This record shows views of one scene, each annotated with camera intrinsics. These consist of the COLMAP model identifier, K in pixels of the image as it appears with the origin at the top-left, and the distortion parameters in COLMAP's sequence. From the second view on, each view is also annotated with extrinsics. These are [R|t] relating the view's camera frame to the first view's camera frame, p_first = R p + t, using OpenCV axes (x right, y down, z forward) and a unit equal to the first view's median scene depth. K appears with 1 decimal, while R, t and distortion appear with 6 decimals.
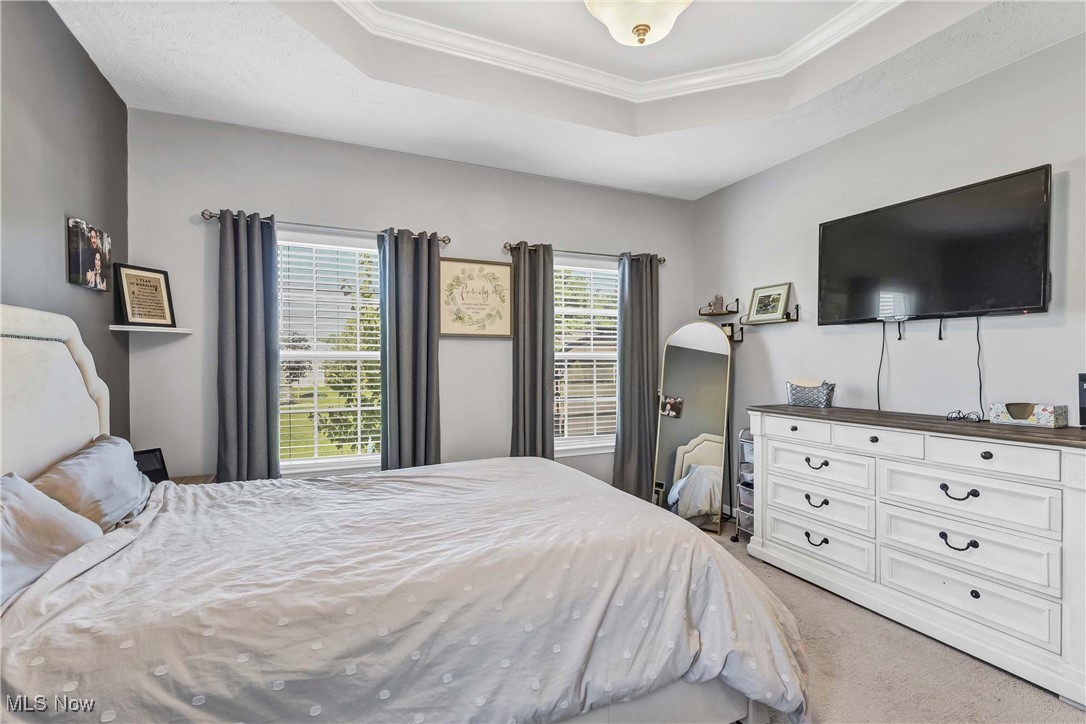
lens RADIAL K [[491.4, 0, 542.8], [0, 491.4, 365.1], [0, 0, 1]] dist [0.000305, -0.002639]
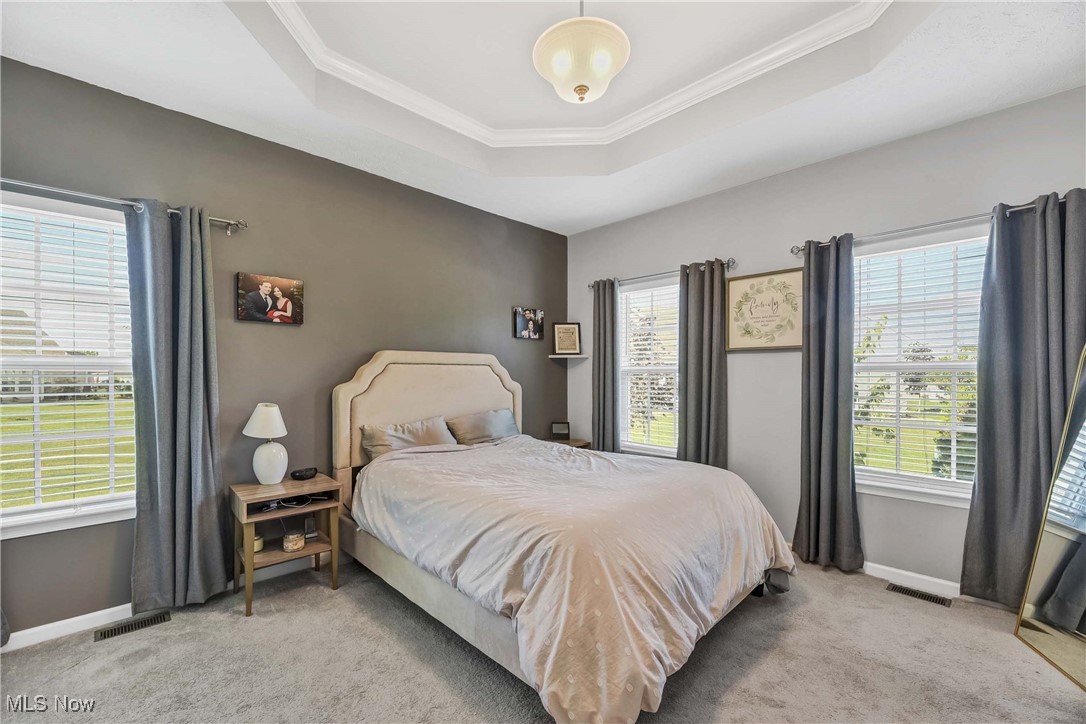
lens RADIAL K [[451.4, 0, 544.8], [0, 451.4, 373.4], [0, 0, 1]] dist [-0.002553, 0.000063]
pose [[0.351162, -0.001049, -0.936314, 0.582901], [-0.005215, 0.999982, -0.003076, -0.003872], [0.936300, 0.005963, 0.351150, 0.268551]]
